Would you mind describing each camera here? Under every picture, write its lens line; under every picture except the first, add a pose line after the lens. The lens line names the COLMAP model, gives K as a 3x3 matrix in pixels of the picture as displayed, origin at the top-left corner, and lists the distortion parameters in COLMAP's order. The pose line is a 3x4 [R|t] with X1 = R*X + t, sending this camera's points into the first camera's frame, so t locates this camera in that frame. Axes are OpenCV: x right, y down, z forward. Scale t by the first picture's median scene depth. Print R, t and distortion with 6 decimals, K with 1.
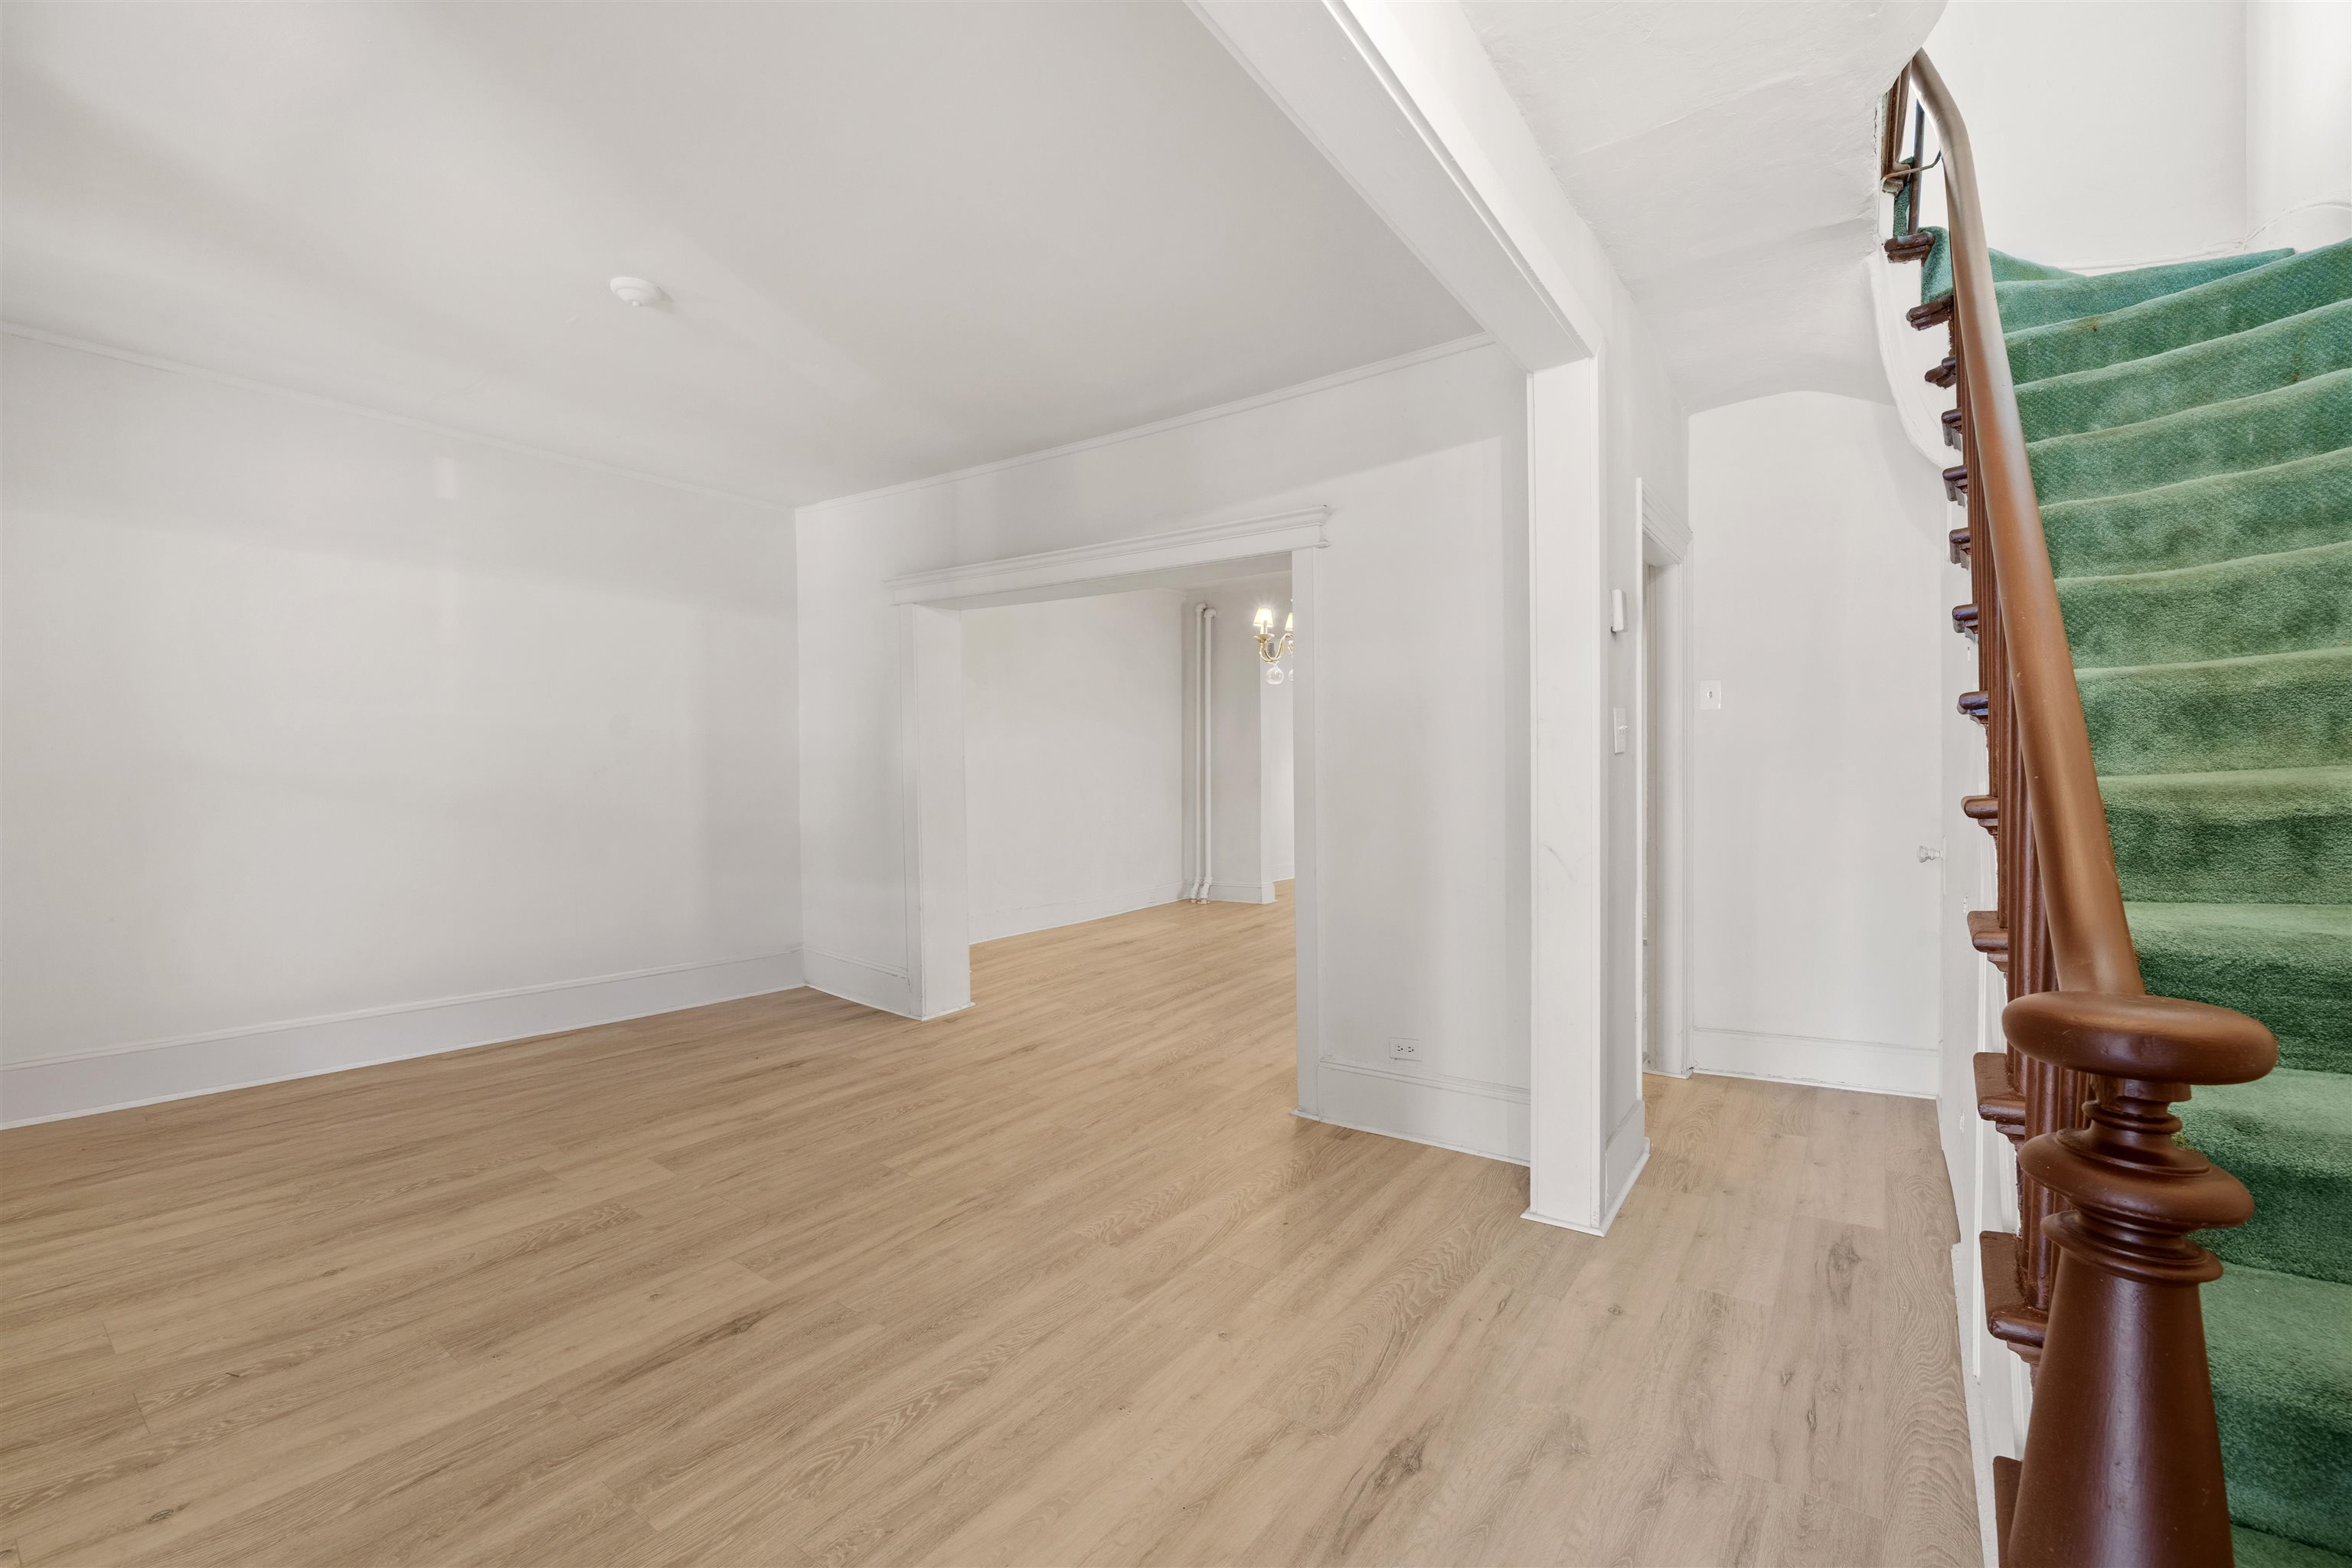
lens RADIAL K [[976.1, 0, 1176.0], [0, 976.1, 784.0], [0, 0, 1]] dist [-0.000948, 0.000073]
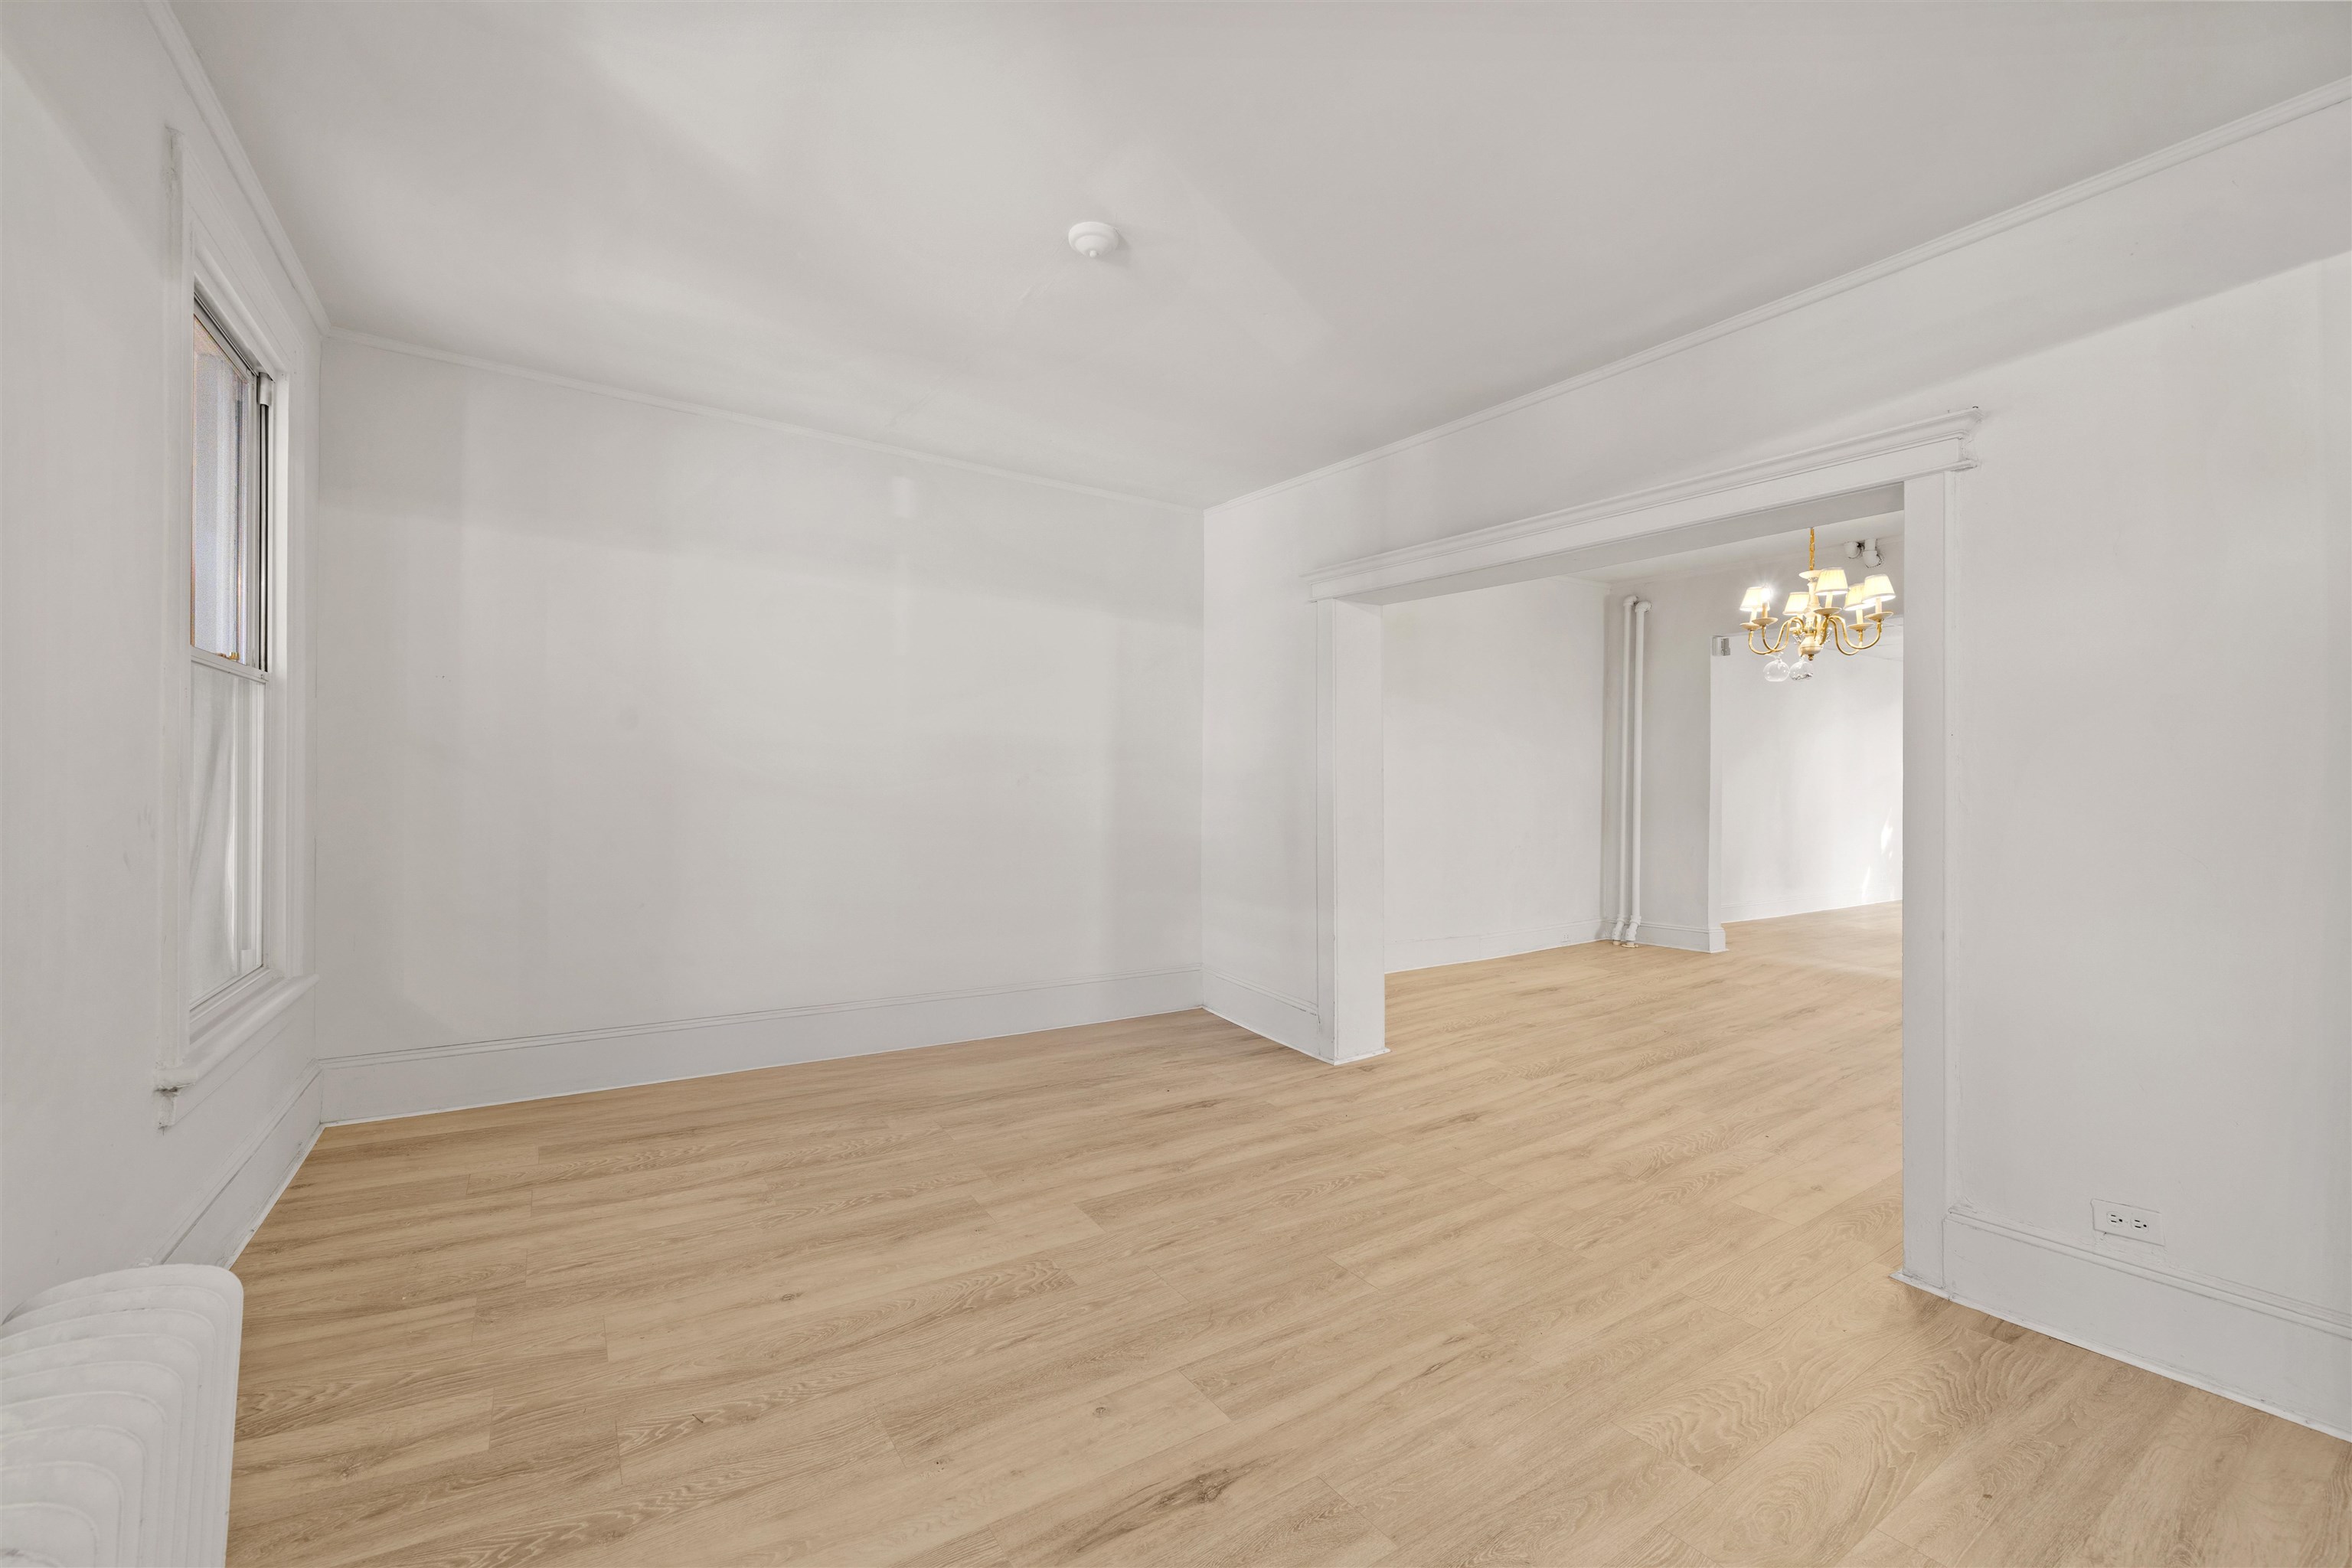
lens RADIAL K [[976.1, 0, 1176.0], [0, 976.1, 784.0], [0, 0, 1]] dist [-0.000948, 0.000073]
pose [[0.937919, 0.015037, -0.346529, -0.131829], [-0.021400, 0.999665, -0.014543, 0.003439], [0.346195, 0.021056, 0.937926, 0.158329]]
